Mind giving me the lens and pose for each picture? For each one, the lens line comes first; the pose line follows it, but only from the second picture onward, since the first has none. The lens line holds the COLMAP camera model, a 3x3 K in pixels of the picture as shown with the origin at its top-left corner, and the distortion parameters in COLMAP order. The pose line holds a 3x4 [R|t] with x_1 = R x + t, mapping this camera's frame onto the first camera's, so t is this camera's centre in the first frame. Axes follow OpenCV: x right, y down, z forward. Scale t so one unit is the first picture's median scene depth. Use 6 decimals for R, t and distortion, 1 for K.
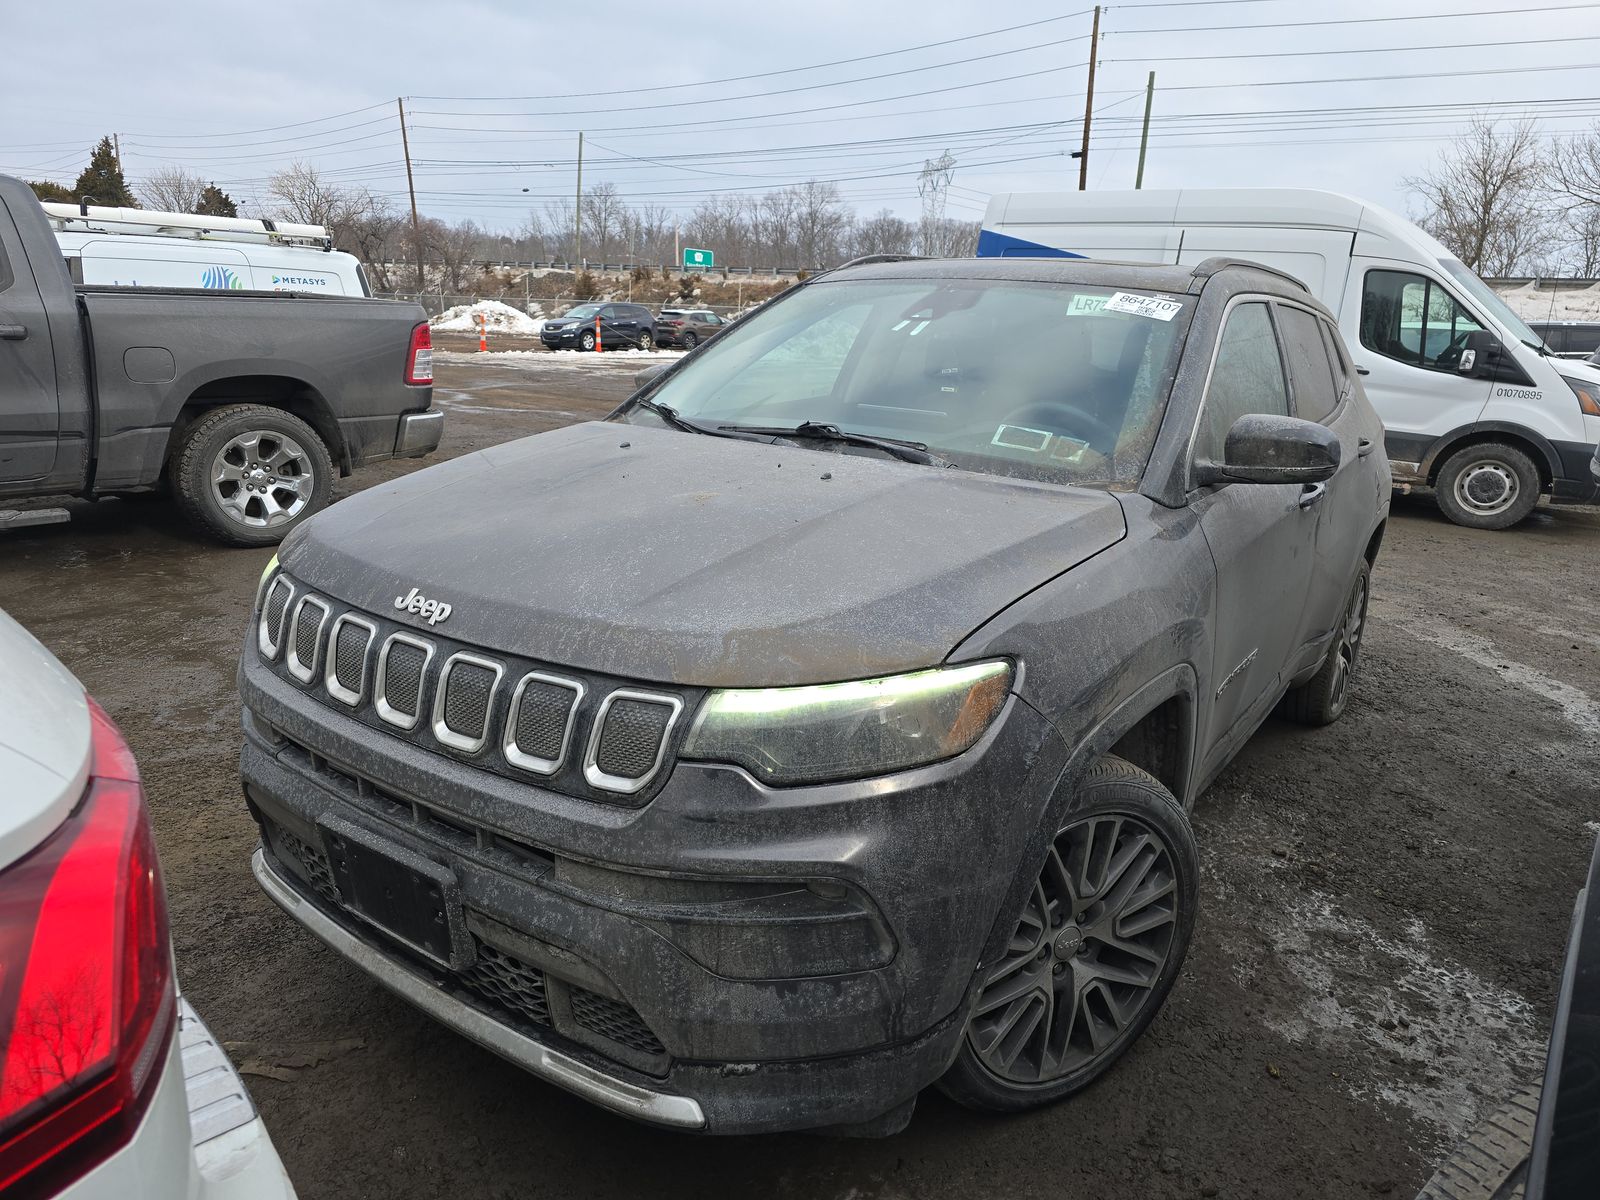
lens RADIAL K [[1096.6, 0, 794.3], [0, 1096.6, 597.0], [0, 0, 1]] dist [0.042731, -0.031461]
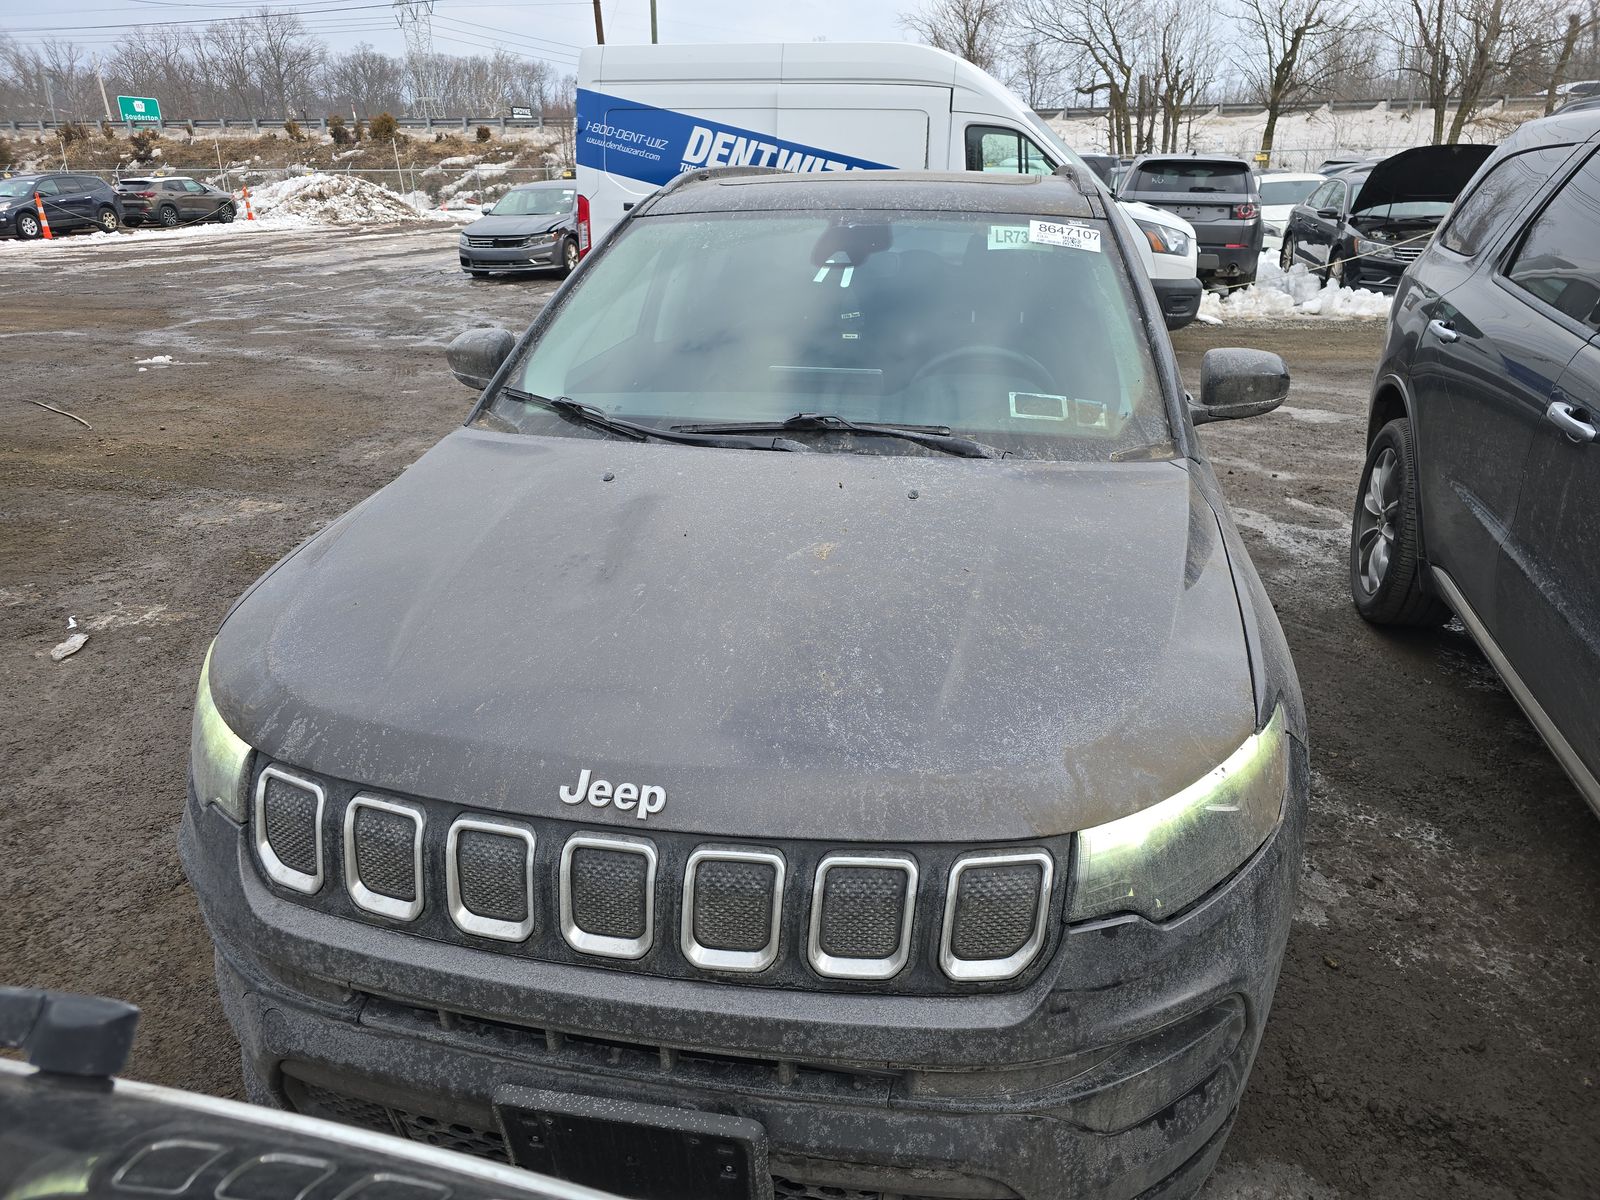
lens RADIAL K [[1096.6, 0, 800.6], [0, 1096.6, 600.6], [0, 0, 1]] dist [0.042731, -0.031461]
pose [[0.909669, -0.197526, 0.365356, -0.269488], [0.147894, 0.976062, 0.159470, -0.126011], [-0.388110, -0.091031, 0.917106, 0.164805]]
